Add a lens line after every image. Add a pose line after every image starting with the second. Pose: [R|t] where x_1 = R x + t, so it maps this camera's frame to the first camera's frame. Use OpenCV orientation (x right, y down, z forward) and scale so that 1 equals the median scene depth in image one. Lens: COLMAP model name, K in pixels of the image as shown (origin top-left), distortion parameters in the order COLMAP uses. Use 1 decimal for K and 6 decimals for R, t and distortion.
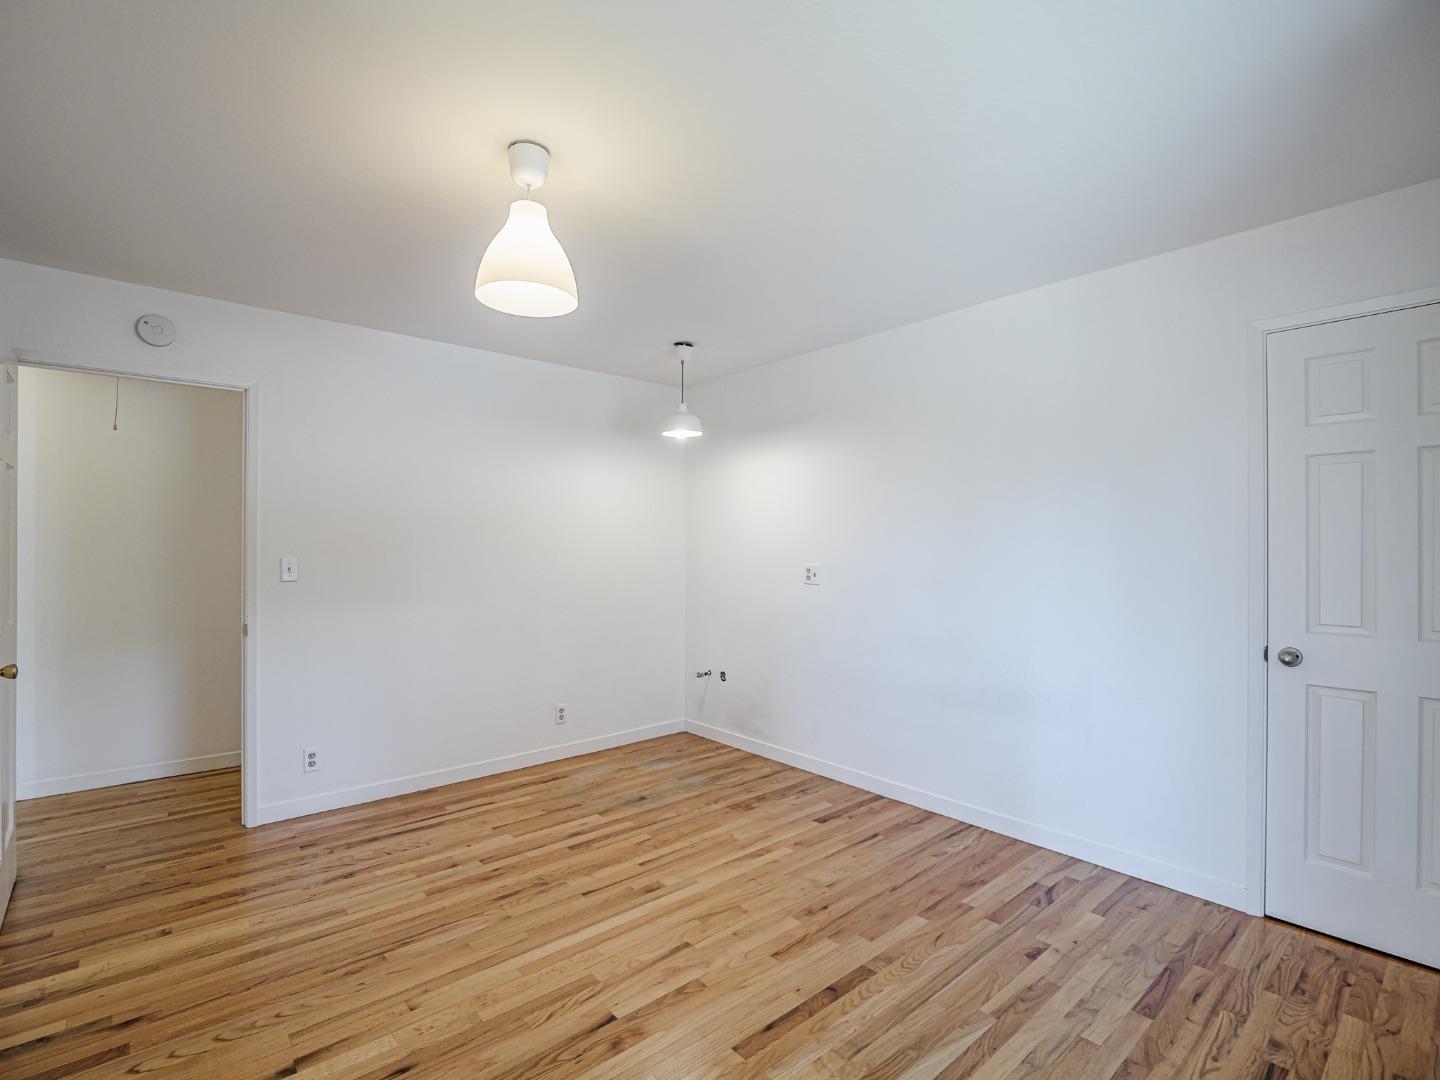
lens RADIAL K [[691.1, 0, 721.9], [0, 691.1, 541.0], [0, 0, 1]] dist [-0.010163, -0.004537]
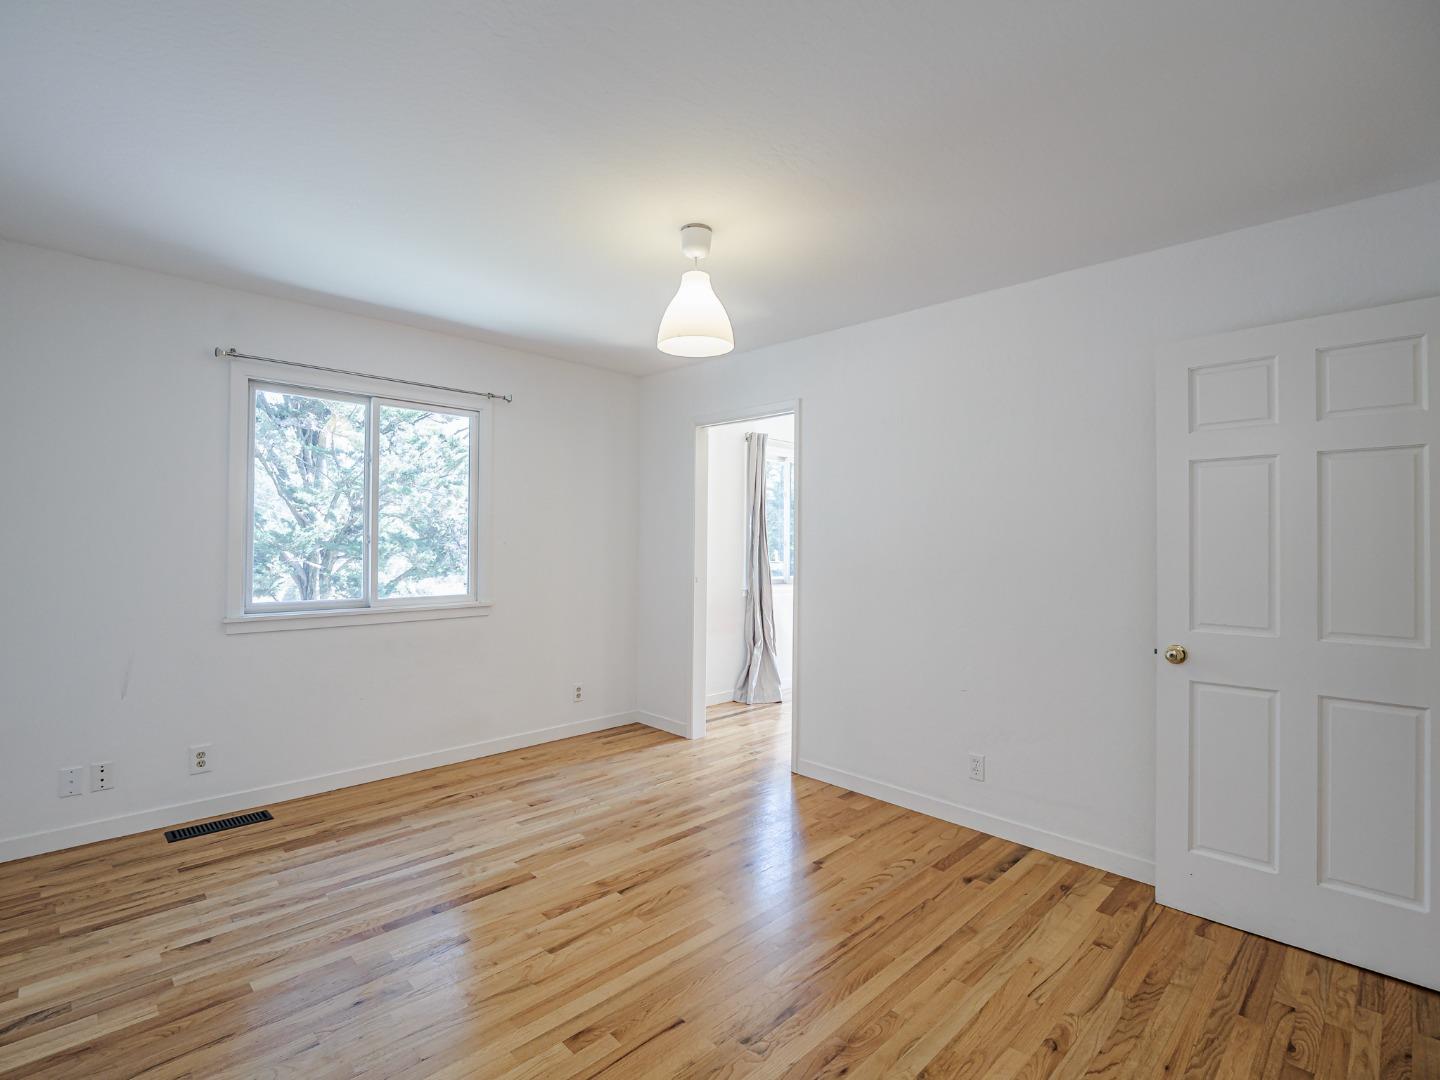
lens RADIAL K [[691.1, 0, 717.7], [0, 691.1, 538.2], [0, 0, 1]] dist [-0.010163, -0.004537]
pose [[-0.998019, -0.013009, -0.061558, -0.223984], [-0.012556, 0.999891, -0.007746, 0.017420], [0.061652, -0.006957, -0.998073, 2.051084]]
